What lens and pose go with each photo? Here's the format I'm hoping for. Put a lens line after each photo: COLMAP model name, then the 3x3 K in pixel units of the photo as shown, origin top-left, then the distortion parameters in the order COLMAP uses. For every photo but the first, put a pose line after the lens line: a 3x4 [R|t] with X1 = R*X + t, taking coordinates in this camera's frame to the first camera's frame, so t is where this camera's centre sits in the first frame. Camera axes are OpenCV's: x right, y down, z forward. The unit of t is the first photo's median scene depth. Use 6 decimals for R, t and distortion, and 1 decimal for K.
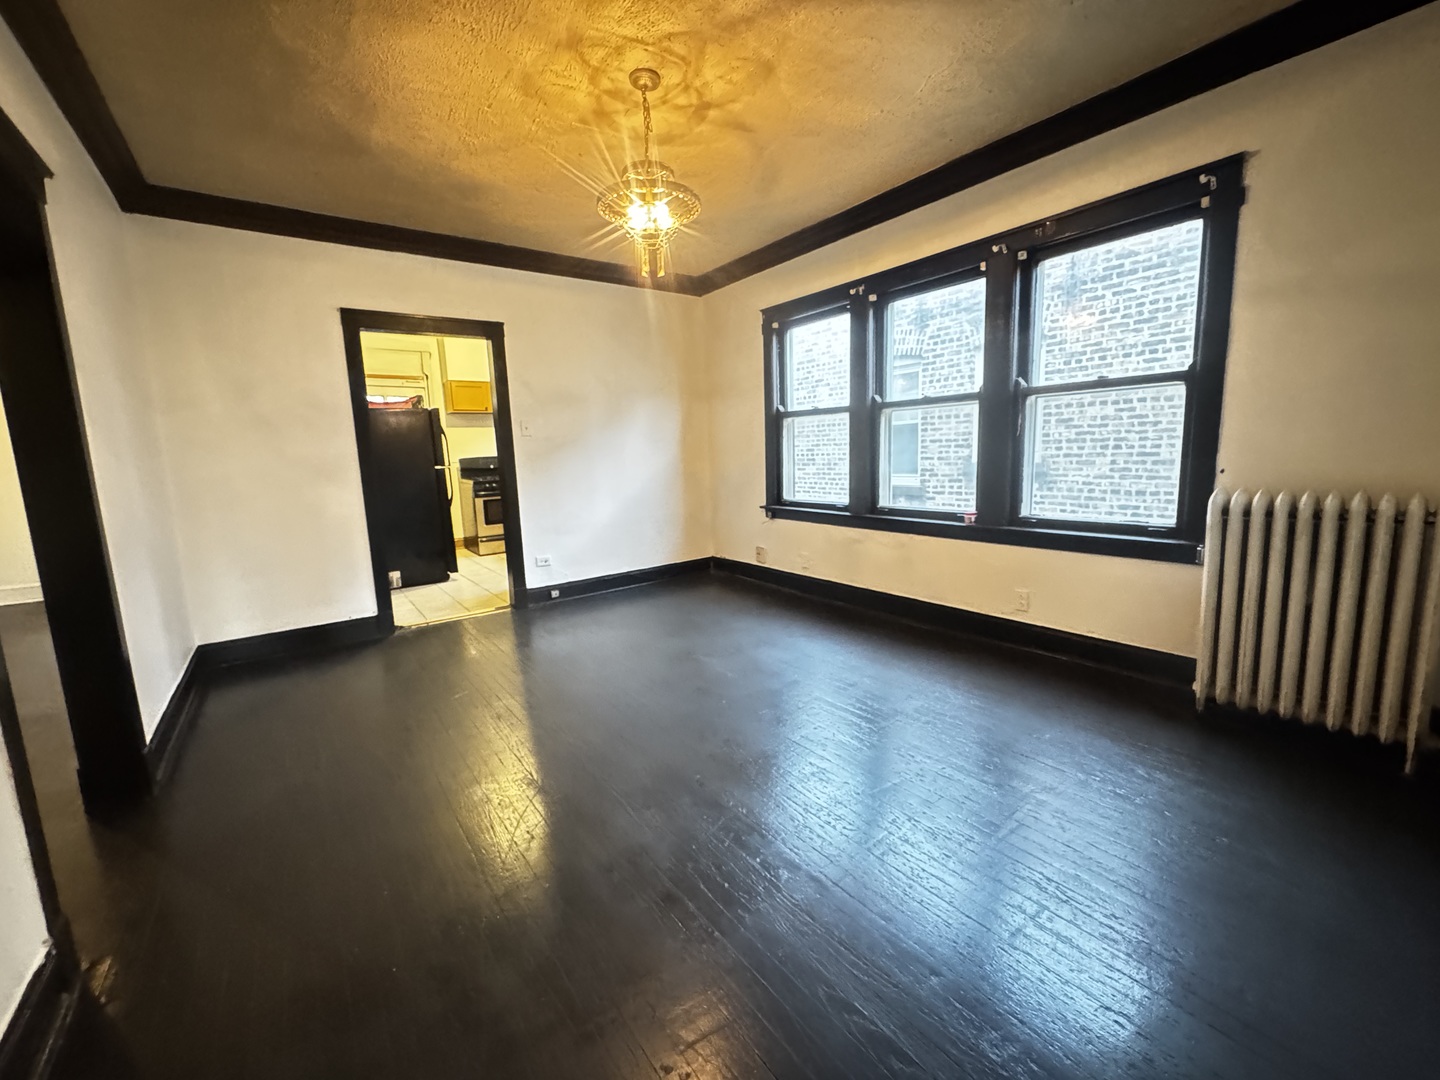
lens RADIAL K [[575.5, 0, 717.8], [0, 575.5, 535.9], [0, 0, 1]] dist [-0.001810, -0.000128]
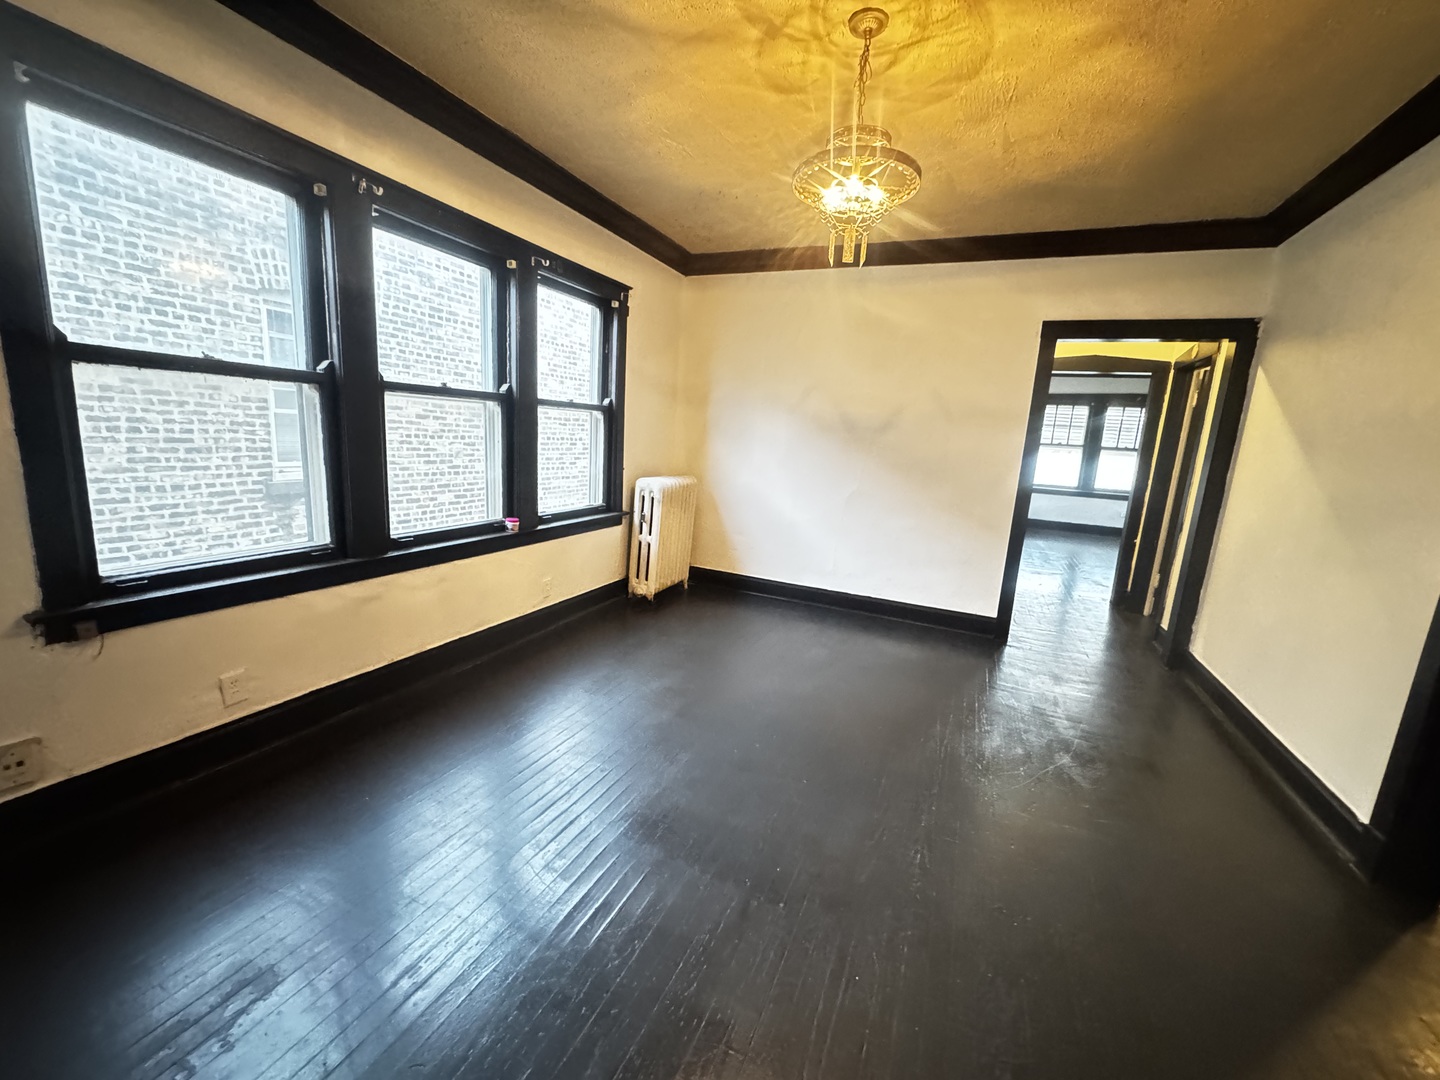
lens RADIAL K [[575.5, 0, 717.8], [0, 575.5, 535.9], [0, 0, 1]] dist [-0.001810, -0.000128]
pose [[-0.487333, -0.152463, 0.859803, -0.521424], [0.084089, 0.971870, 0.219996, -0.181628], [-0.869158, 0.179511, -0.460803, 1.061940]]
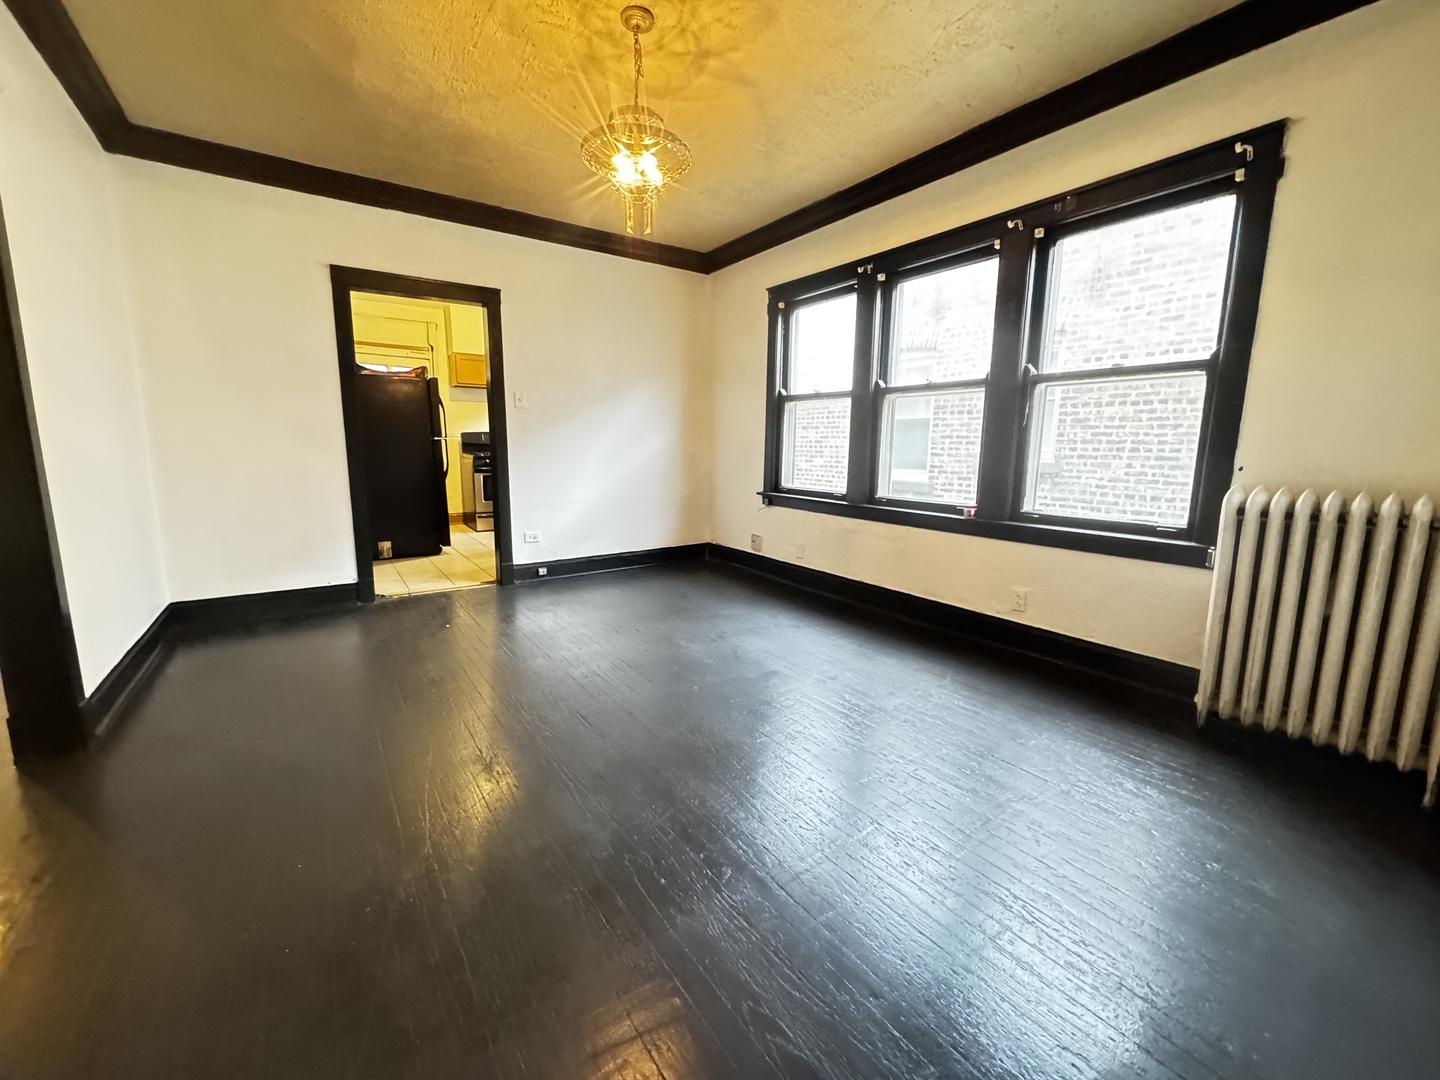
lens RADIAL K [[574.5, 0, 718.2], [0, 574.5, 535.7], [0, 0, 1]] dist [-0.000955, 0.000048]
pose [[0.998551, 0.049914, -0.020124, 0.041037], [-0.049674, 0.998691, 0.012225, 0.016813], [0.020707, -0.011208, 0.999723, 0.038011]]
